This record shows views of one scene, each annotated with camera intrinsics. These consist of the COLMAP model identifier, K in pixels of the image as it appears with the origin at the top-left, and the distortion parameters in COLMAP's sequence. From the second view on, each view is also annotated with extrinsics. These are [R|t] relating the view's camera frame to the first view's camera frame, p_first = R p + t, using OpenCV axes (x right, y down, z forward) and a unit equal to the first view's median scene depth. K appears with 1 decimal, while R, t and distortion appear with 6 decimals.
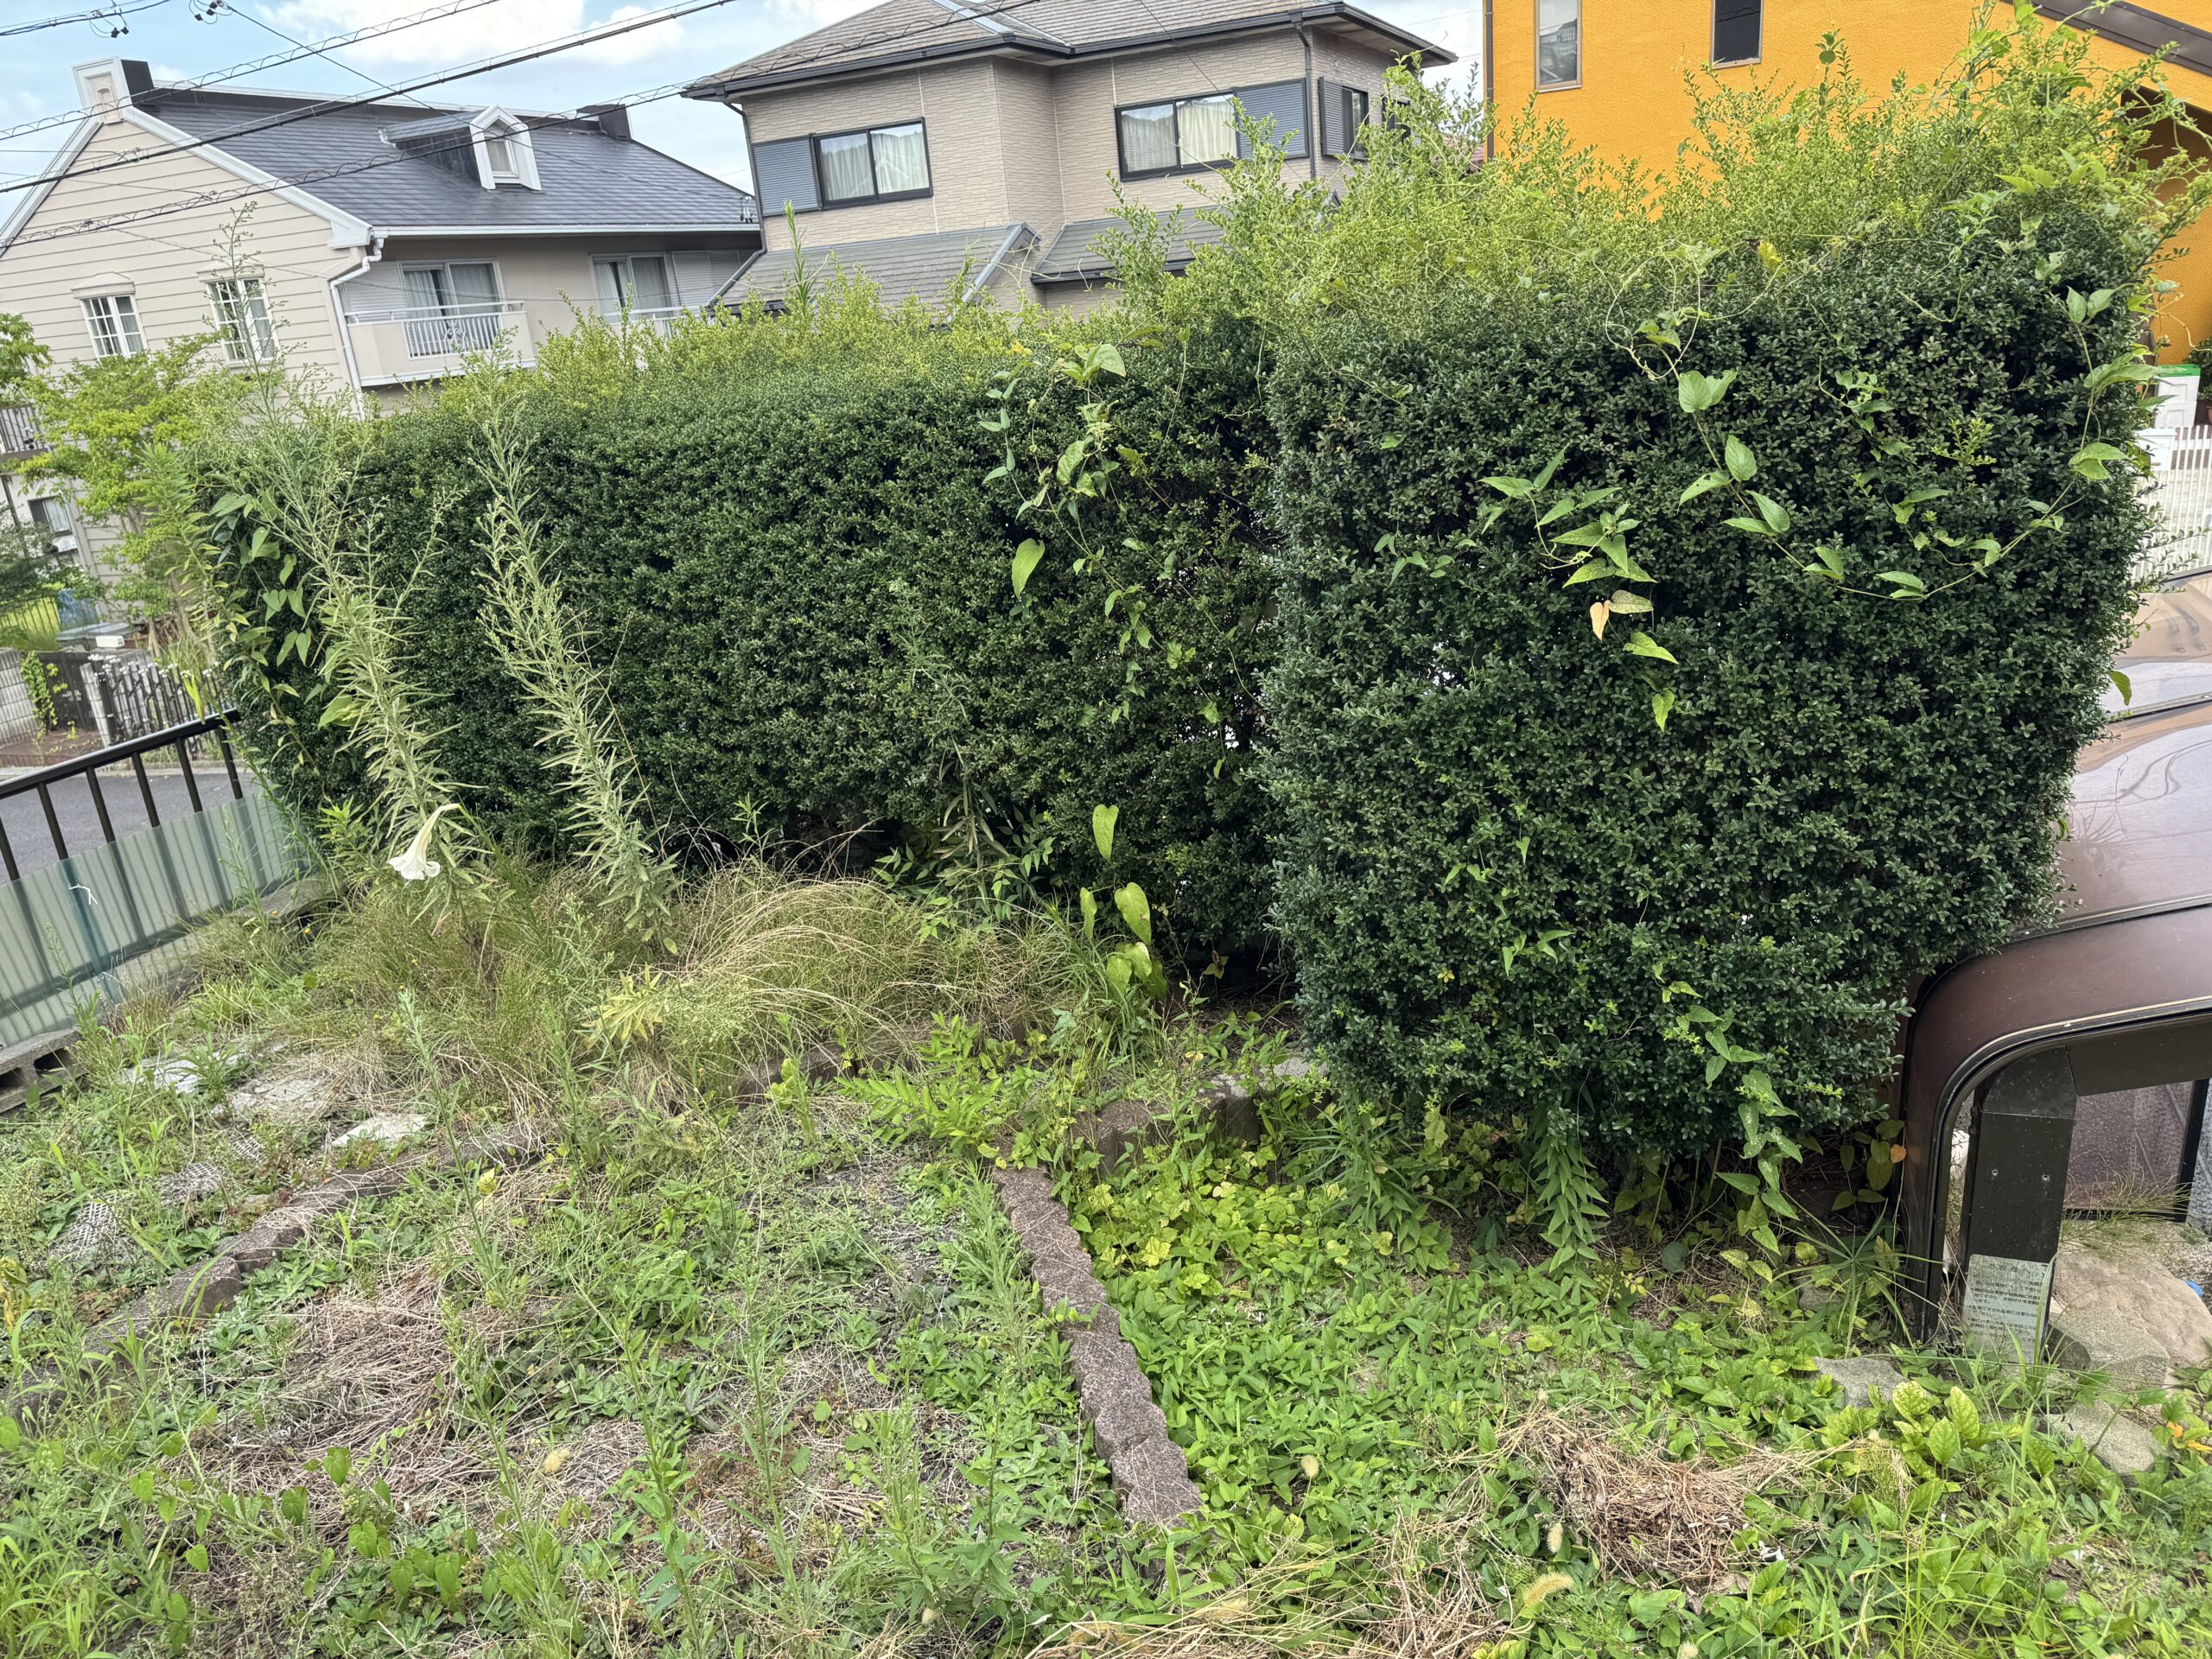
lens RADIAL K [[1563.0, 0, 1106.0], [0, 1563.0, 829.5], [0, 0, 1]] dist [0.048933, -0.107820]
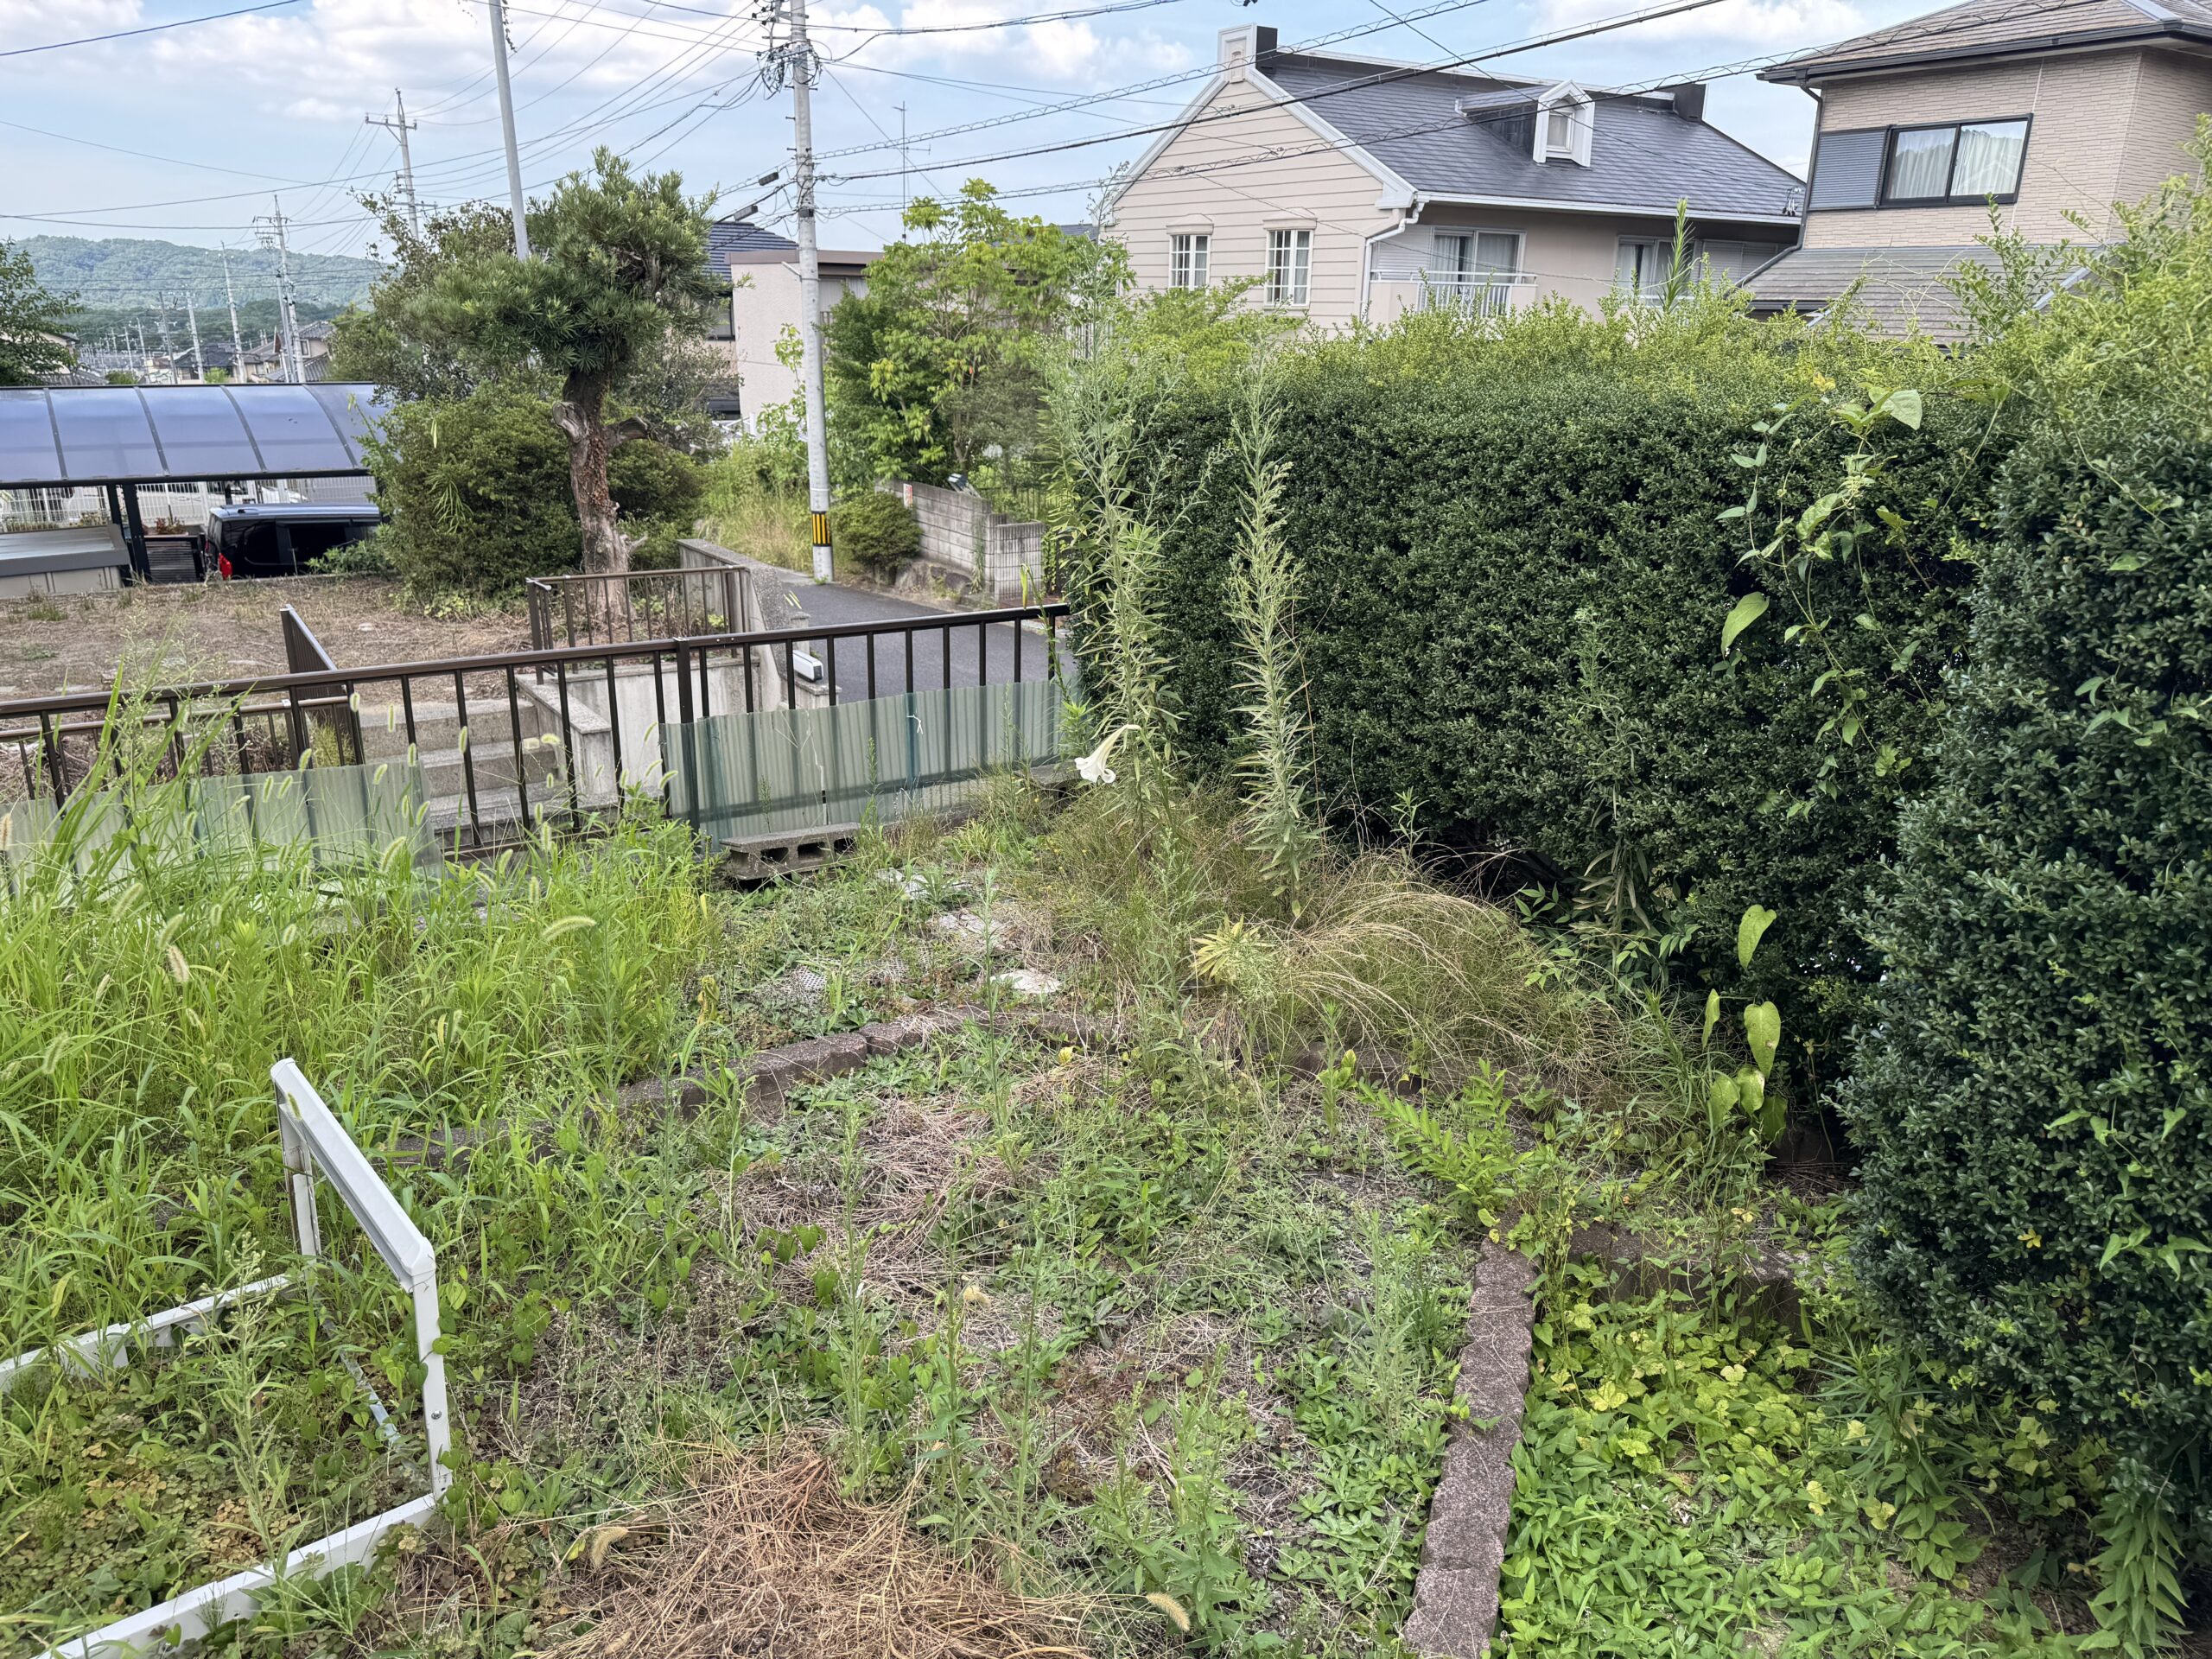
lens RADIAL K [[1582.4, 0, 1106.0], [0, 1582.4, 829.5], [0, 0, 1]] dist [0.002491, -0.102988]
pose [[0.778243, 0.277392, -0.563375, 0.201184], [-0.266914, 0.958192, 0.103078, -0.050733], [0.568415, 0.070153, 0.819746, 0.072198]]
